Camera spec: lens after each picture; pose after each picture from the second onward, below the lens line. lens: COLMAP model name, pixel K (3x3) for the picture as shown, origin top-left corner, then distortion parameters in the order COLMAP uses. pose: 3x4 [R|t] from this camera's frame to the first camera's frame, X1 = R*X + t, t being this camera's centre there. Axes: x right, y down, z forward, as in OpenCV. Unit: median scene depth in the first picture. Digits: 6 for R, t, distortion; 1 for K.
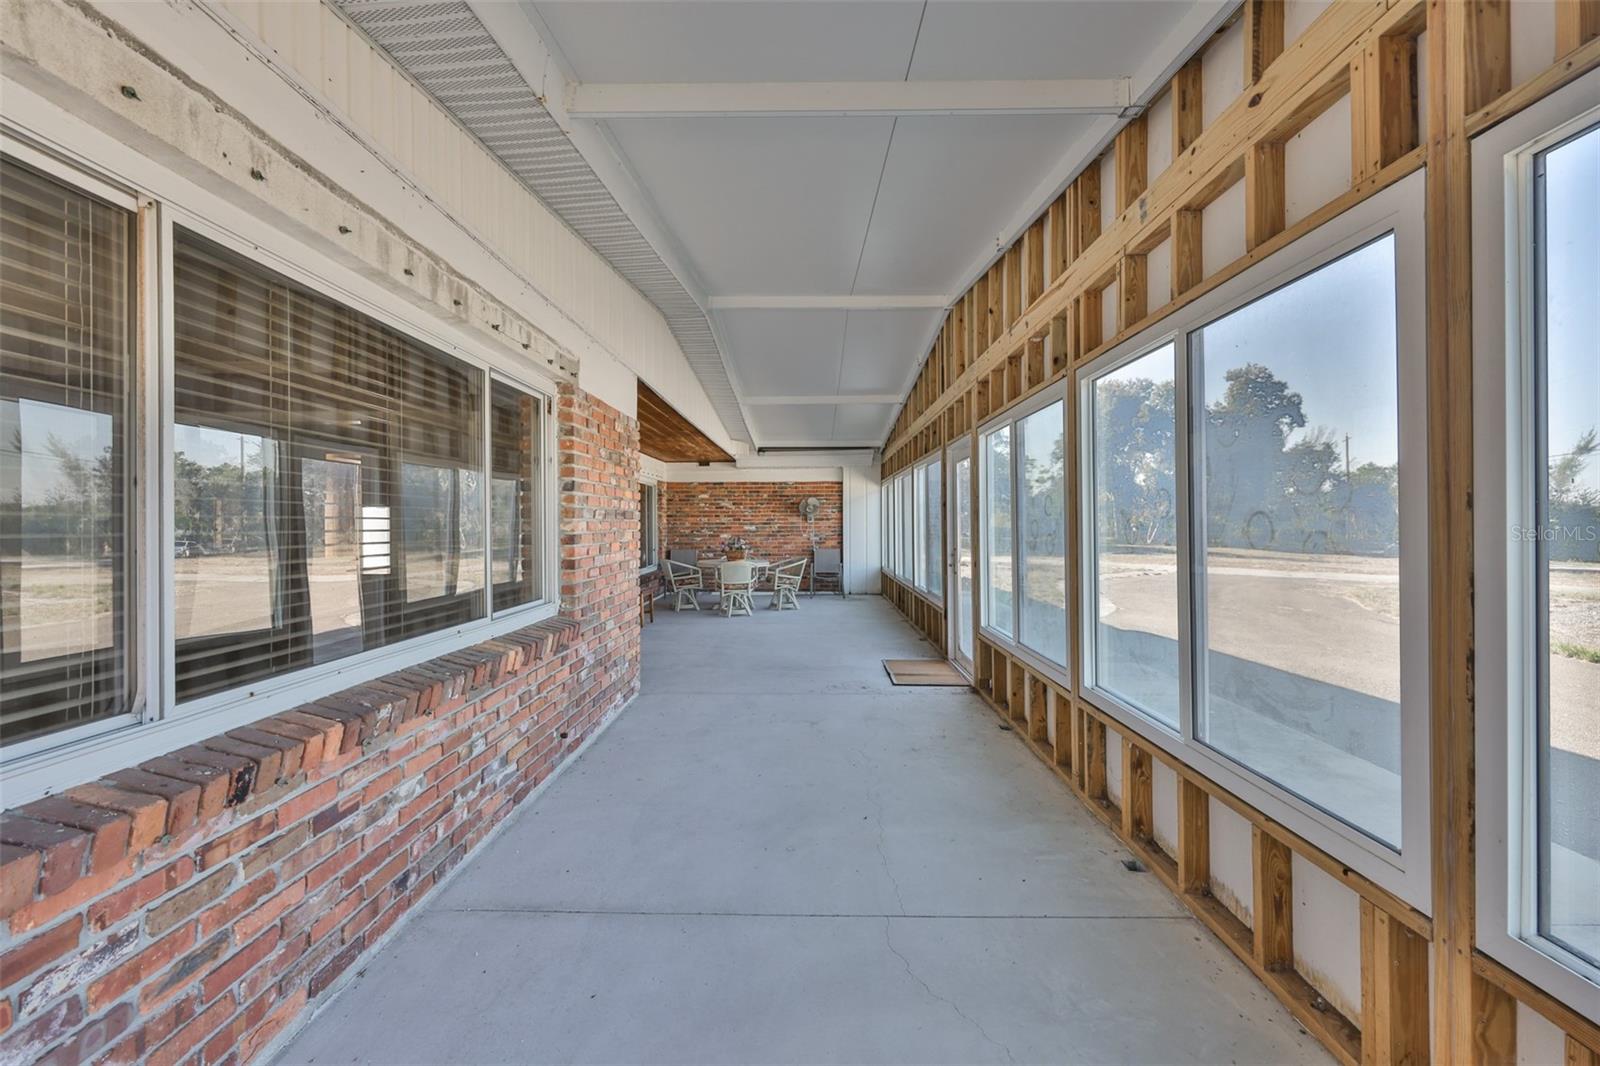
lens RADIAL K [[677.9, 0, 801.7], [0, 677.9, 528.6], [0, 0, 1]] dist [0.000232, 0.000326]
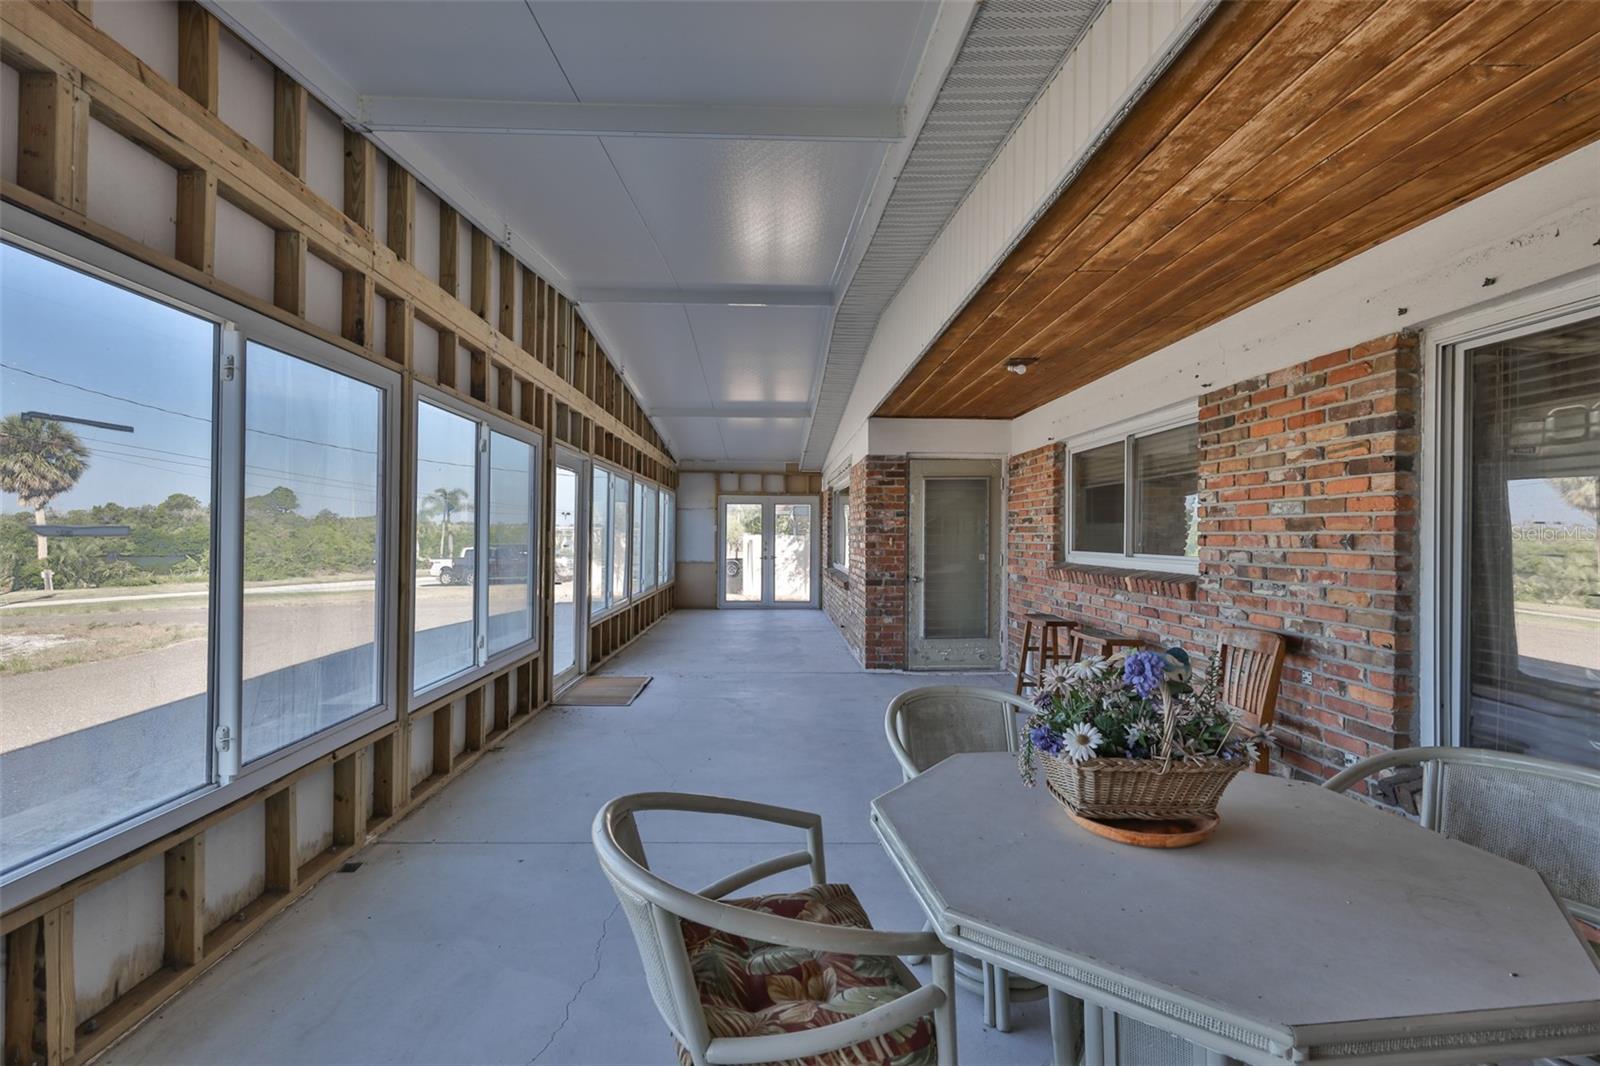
lens RADIAL K [[677.9, 0, 799.5], [0, 677.9, 533.3], [0, 0, 1]] dist [0.000232, 0.000326]
pose [[-0.998347, -0.002805, -0.057411, -0.210227], [-0.002871, 0.999995, 0.001071, -0.014648], [0.057408, 0.001235, -0.998350, 2.584269]]
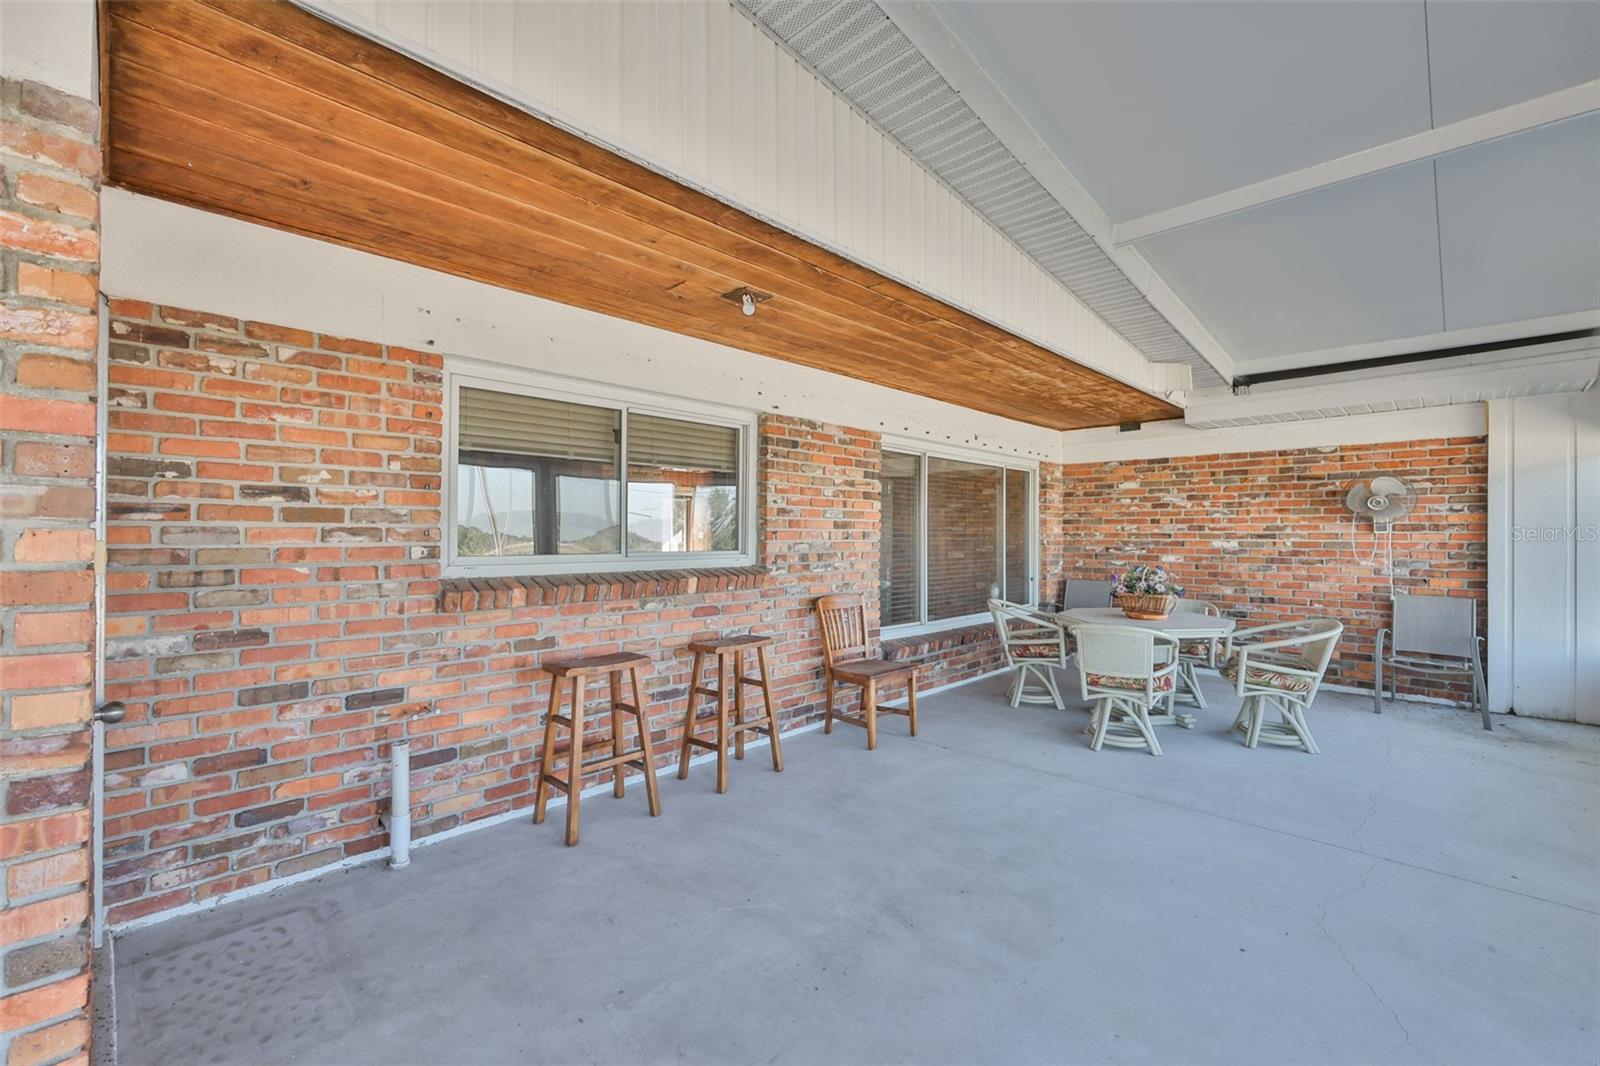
lens RADIAL K [[677.9, 0, 801.8], [0, 677.9, 530.7], [0, 0, 1]] dist [0.000232, 0.000326]
pose [[0.724368, 0.002647, -0.689408, 0.043602], [-0.008508, 0.999951, -0.005101, -0.006079], [0.689361, 0.009561, 0.724355, 0.420263]]
